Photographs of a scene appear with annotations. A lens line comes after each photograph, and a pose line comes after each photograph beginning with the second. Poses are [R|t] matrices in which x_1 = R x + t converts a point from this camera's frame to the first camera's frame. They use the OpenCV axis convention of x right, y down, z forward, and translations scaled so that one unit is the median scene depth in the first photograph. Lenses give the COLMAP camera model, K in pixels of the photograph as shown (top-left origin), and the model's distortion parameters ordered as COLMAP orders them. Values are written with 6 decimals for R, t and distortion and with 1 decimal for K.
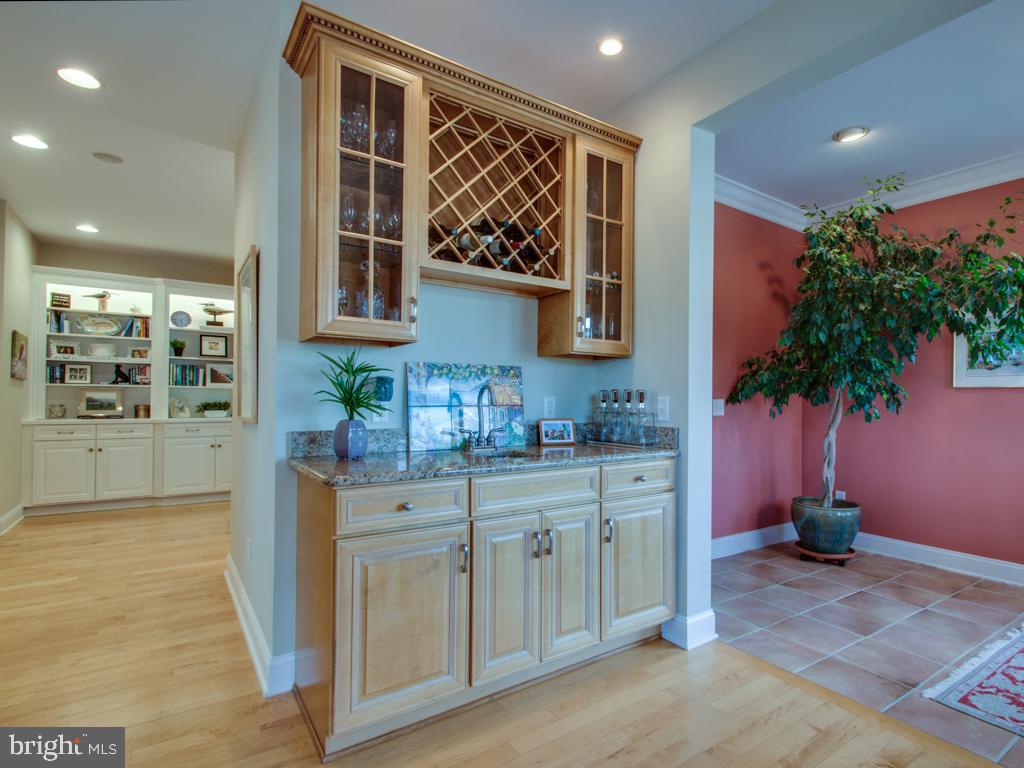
lens RADIAL K [[538.0, 0, 549.5], [0, 538.0, 392.7], [0, 0, 1]] dist [0.020852, -0.014192]
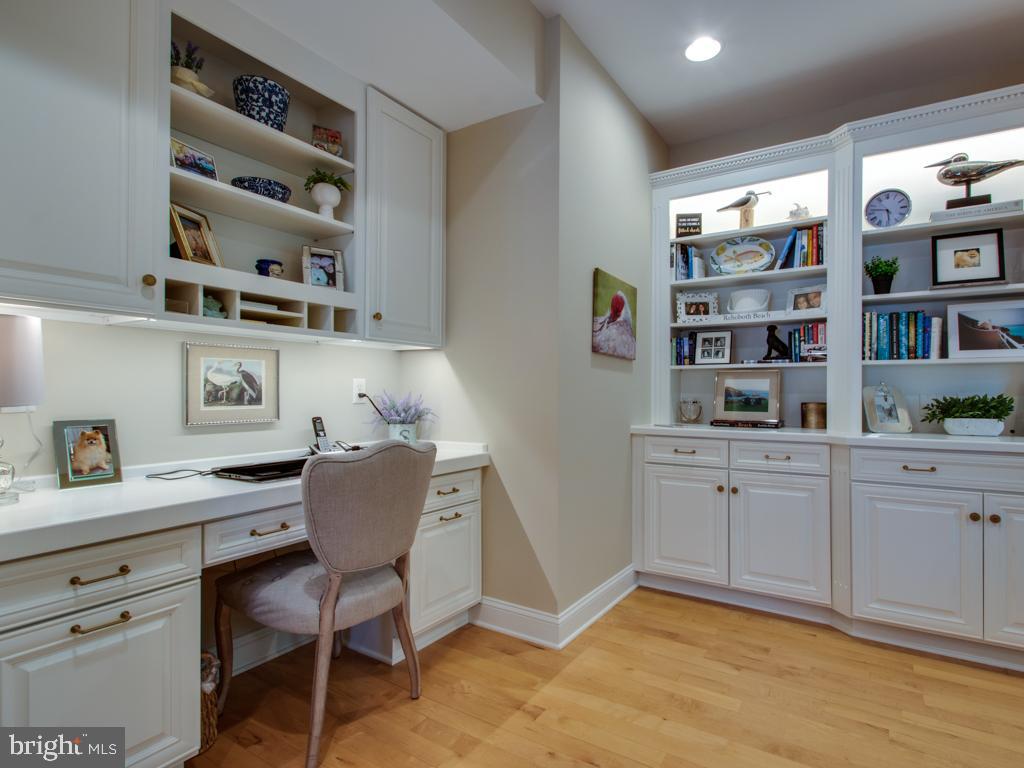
lens RADIAL K [[538.0, 0, 549.5], [0, 538.0, 392.7], [0, 0, 1]] dist [0.020852, -0.014192]
pose [[0.402439, -0.004645, -0.915435, -0.406027], [0.012267, 0.999925, 0.000319, 0.010704], [0.915364, -0.011358, 0.402466, 0.595365]]
